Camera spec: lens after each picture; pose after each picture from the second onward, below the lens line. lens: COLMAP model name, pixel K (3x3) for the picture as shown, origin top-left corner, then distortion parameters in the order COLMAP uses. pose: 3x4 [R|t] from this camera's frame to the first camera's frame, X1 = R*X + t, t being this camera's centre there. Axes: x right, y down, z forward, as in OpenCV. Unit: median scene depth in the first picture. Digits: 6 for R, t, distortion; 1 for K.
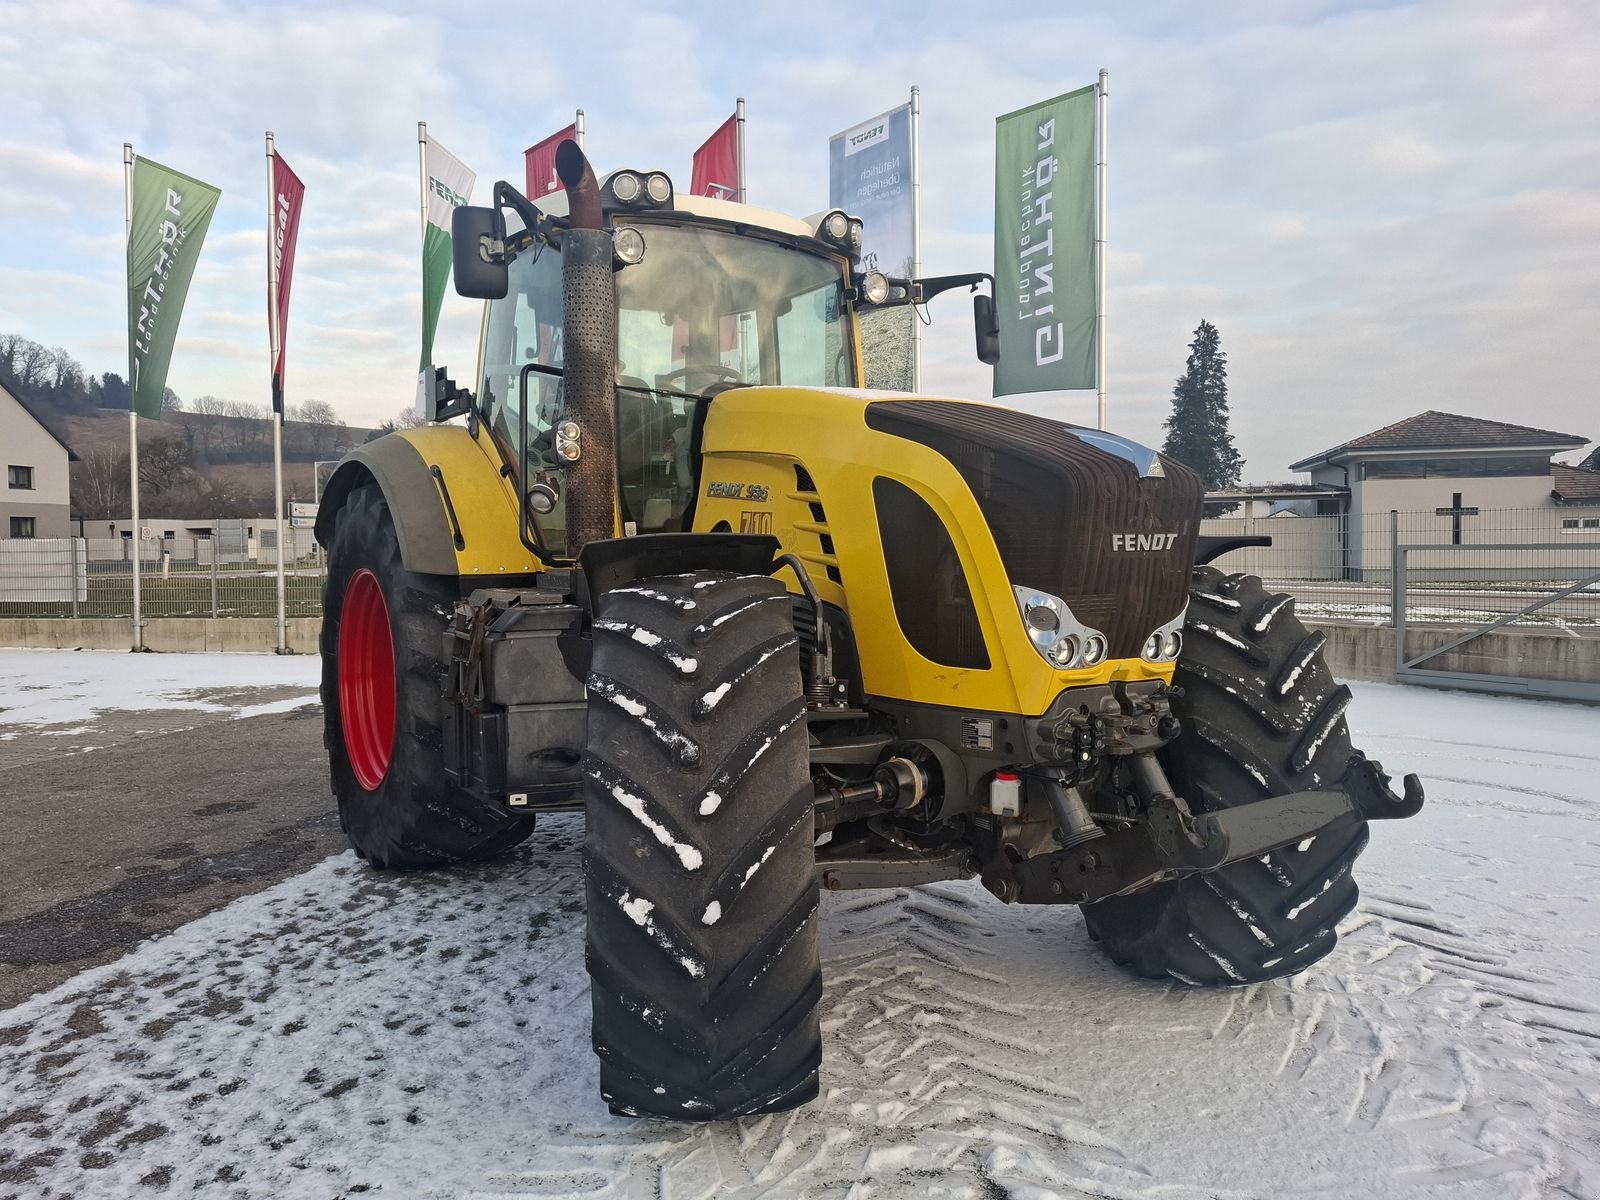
lens RADIAL K [[1125.3, 0, 770.6], [0, 1125.3, 597.0], [0, 0, 1]] dist [0.072612, -0.079997]
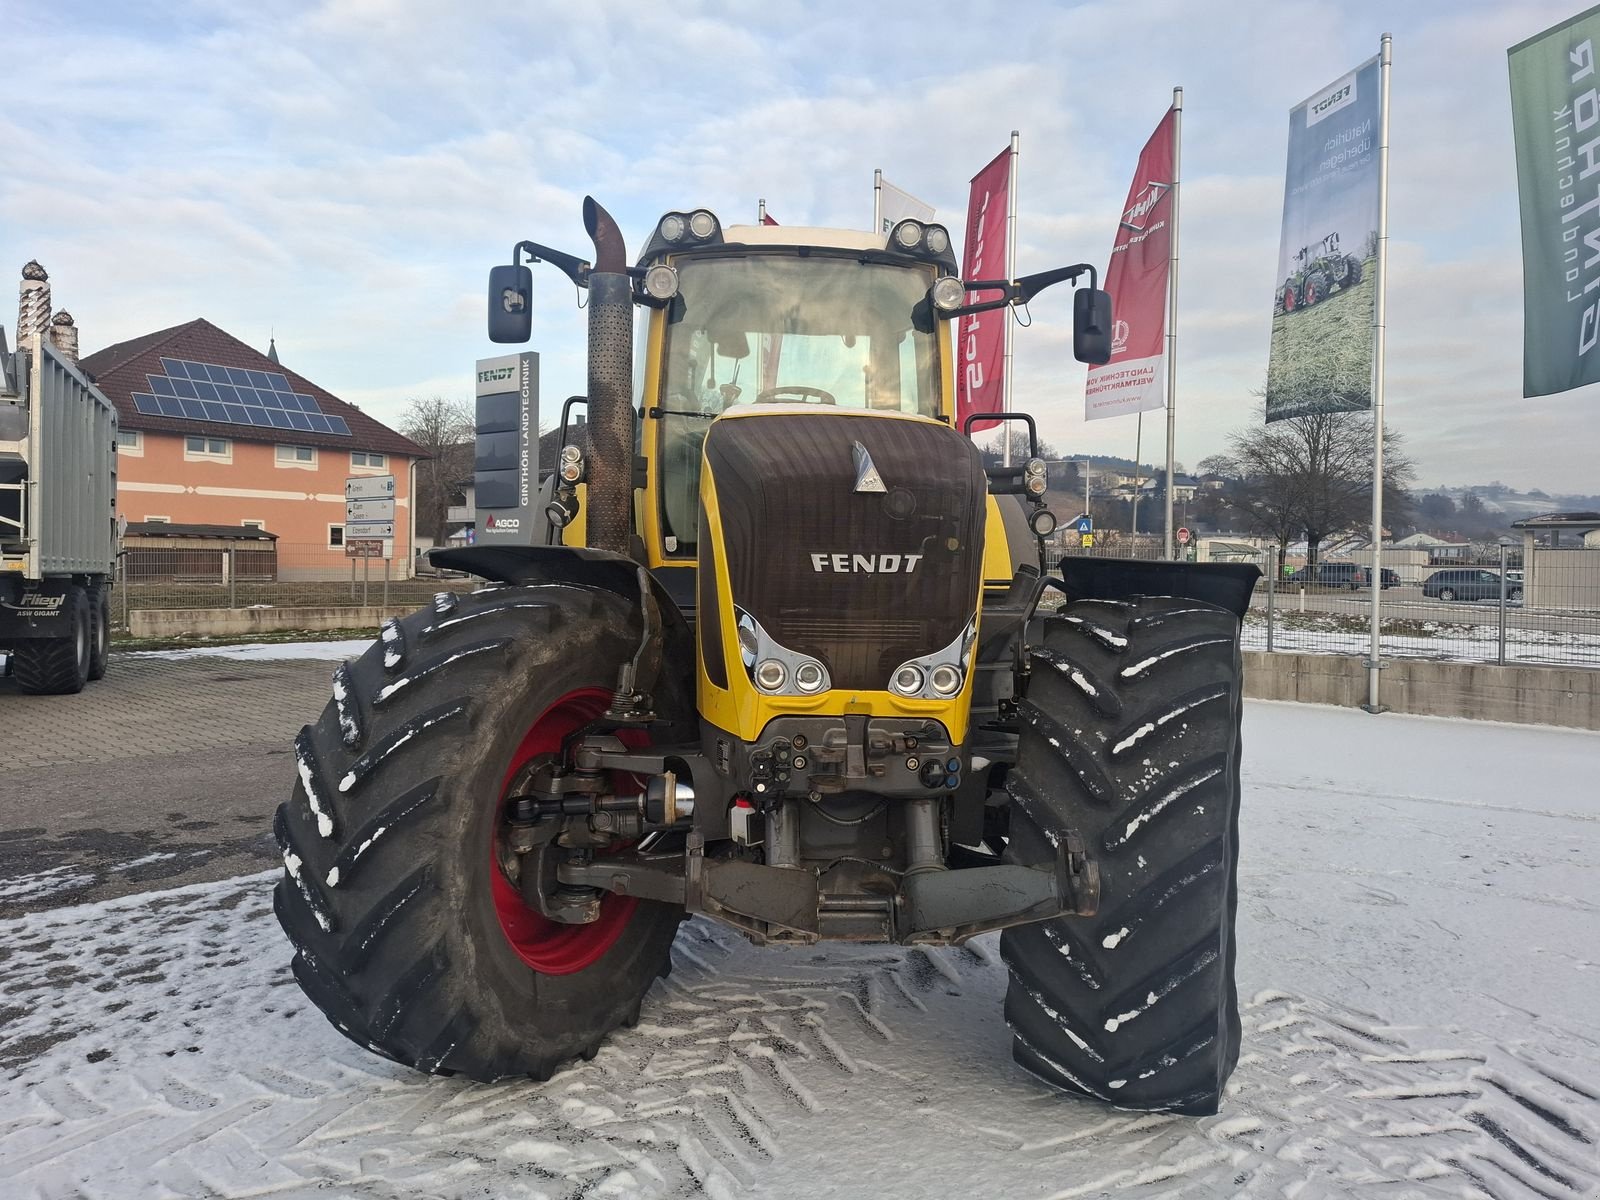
lens RADIAL K [[1126.6, 0, 825.1], [0, 1126.6, 596.4], [0, 0, 1]] dist [0.069617, -0.078403]
pose [[0.856698, 0.037444, -0.514458, 0.609682], [-0.046258, 0.998920, -0.004325, -0.013191], [0.513740, 0.027503, 0.857505, 0.168086]]
